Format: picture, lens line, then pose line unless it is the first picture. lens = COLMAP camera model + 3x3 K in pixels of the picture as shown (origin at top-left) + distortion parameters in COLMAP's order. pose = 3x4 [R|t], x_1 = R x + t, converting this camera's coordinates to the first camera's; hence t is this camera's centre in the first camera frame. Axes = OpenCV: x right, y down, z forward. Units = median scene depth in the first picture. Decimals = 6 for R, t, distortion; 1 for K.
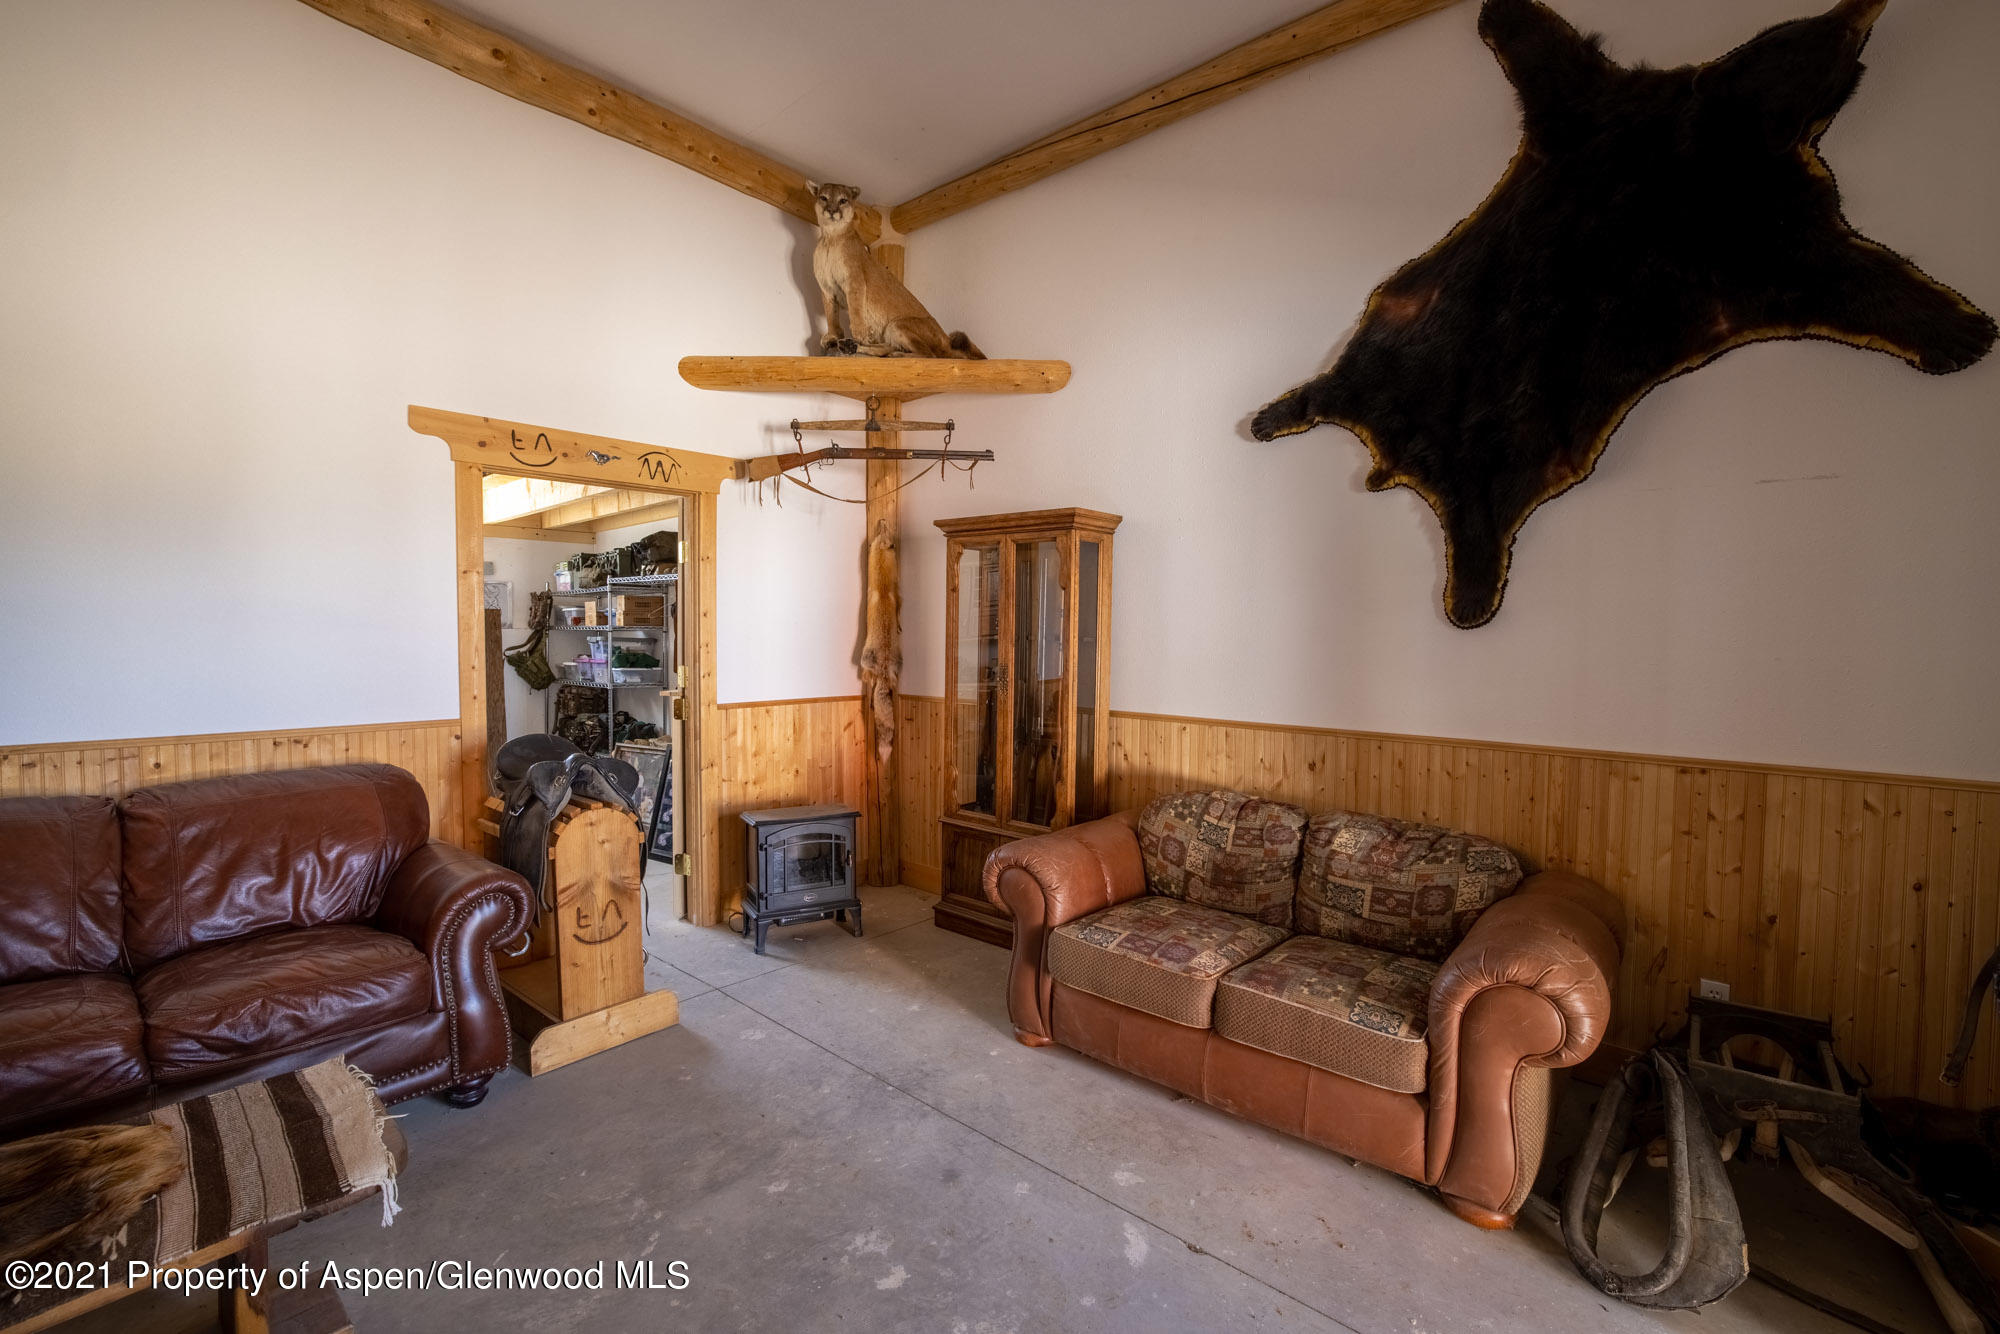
lens RADIAL K [[867.4, 0, 1000.0], [0, 867.4, 667.0], [0, 0, 1]] dist [0.000514, 0.009728]
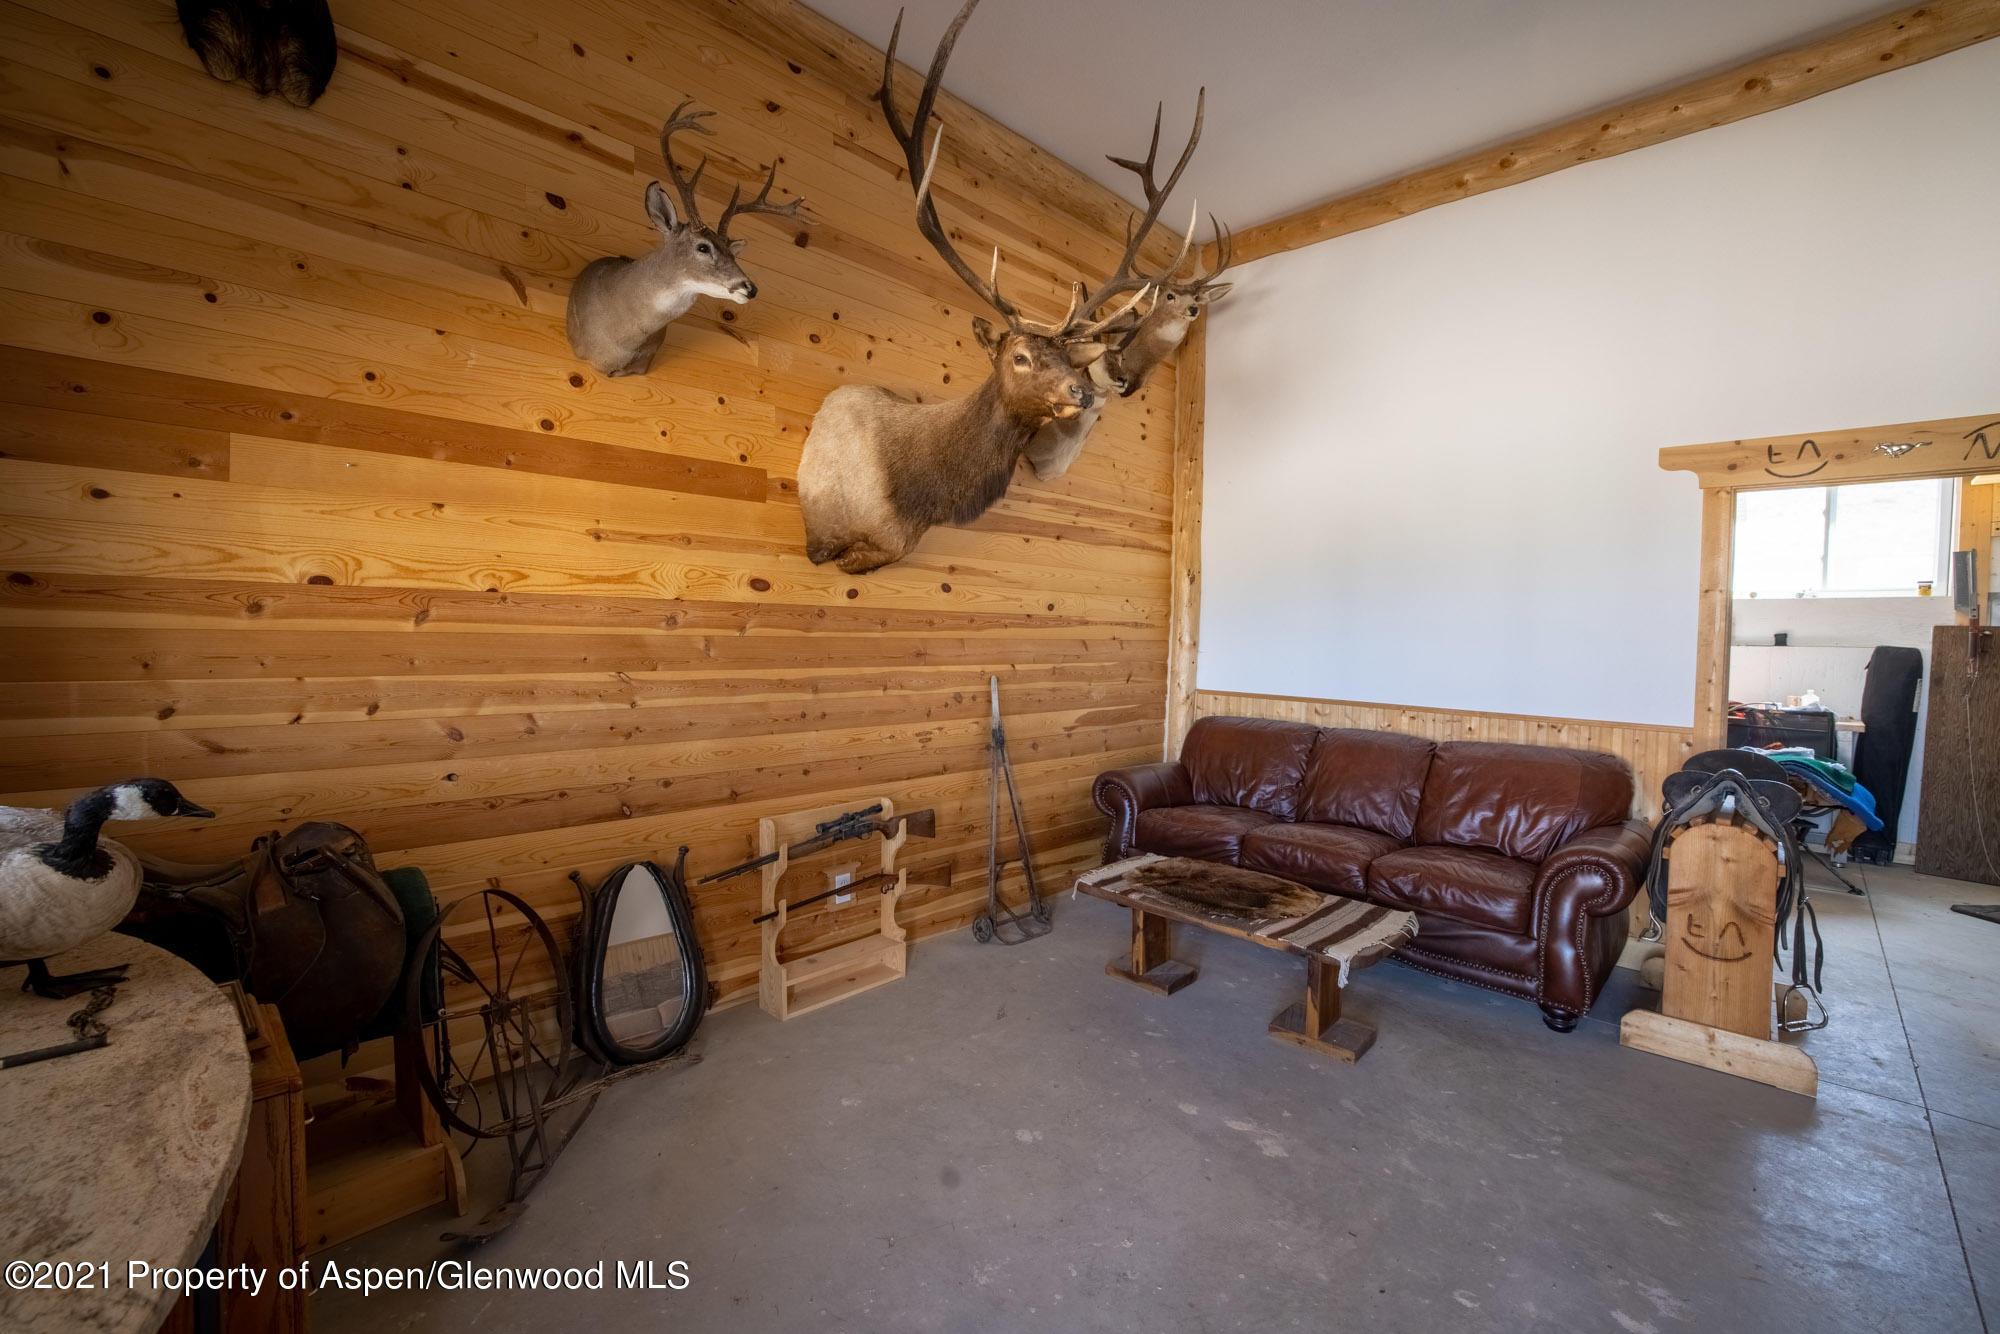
lens RADIAL K [[883.6, 0, 998.5], [0, 883.6, 663.3], [0, 0, 1]] dist [-0.026898, 0.000123]
pose [[-0.025779, 0.029032, -0.999246, 0.589928], [-0.066376, 0.997323, 0.030688, 0.005358], [0.997462, 0.067117, -0.023783, 0.206378]]
